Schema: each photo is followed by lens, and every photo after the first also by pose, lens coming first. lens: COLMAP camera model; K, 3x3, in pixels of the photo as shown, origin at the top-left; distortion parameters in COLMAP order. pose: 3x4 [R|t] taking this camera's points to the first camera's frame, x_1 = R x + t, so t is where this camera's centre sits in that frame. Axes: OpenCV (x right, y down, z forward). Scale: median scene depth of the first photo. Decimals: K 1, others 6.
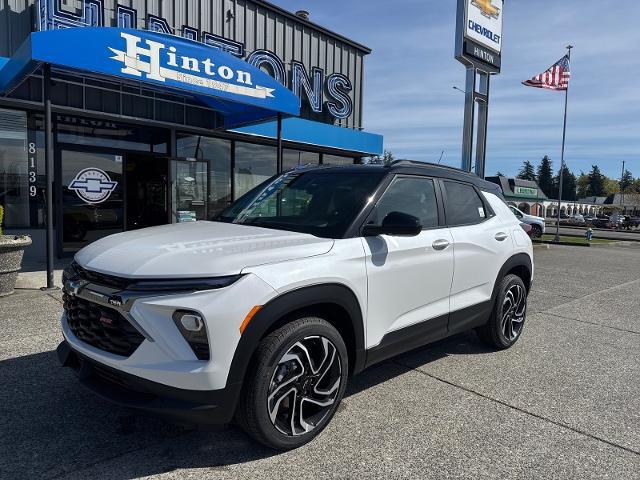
lens RADIAL K [[446.4, 0, 320.0], [0, 446.4, 240.0], [0, 0, 1]] dist [0.005449, -0.011790]
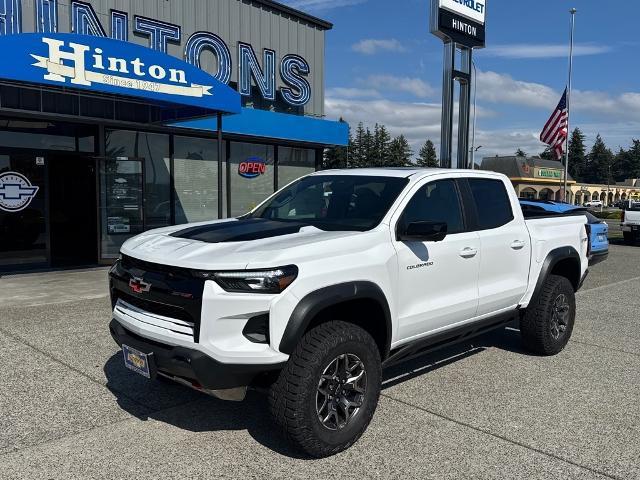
lens RADIAL K [[564.2, 0, 320.0], [0, 564.2, 240.0], [0, 0, 1]] dist [0.085663, -0.168376]
pose [[0.998986, -0.018284, 0.041148, 0.058486], [0.018140, 0.999828, 0.003864, -0.018105], [-0.041212, -0.003113, 0.999146, -0.161650]]
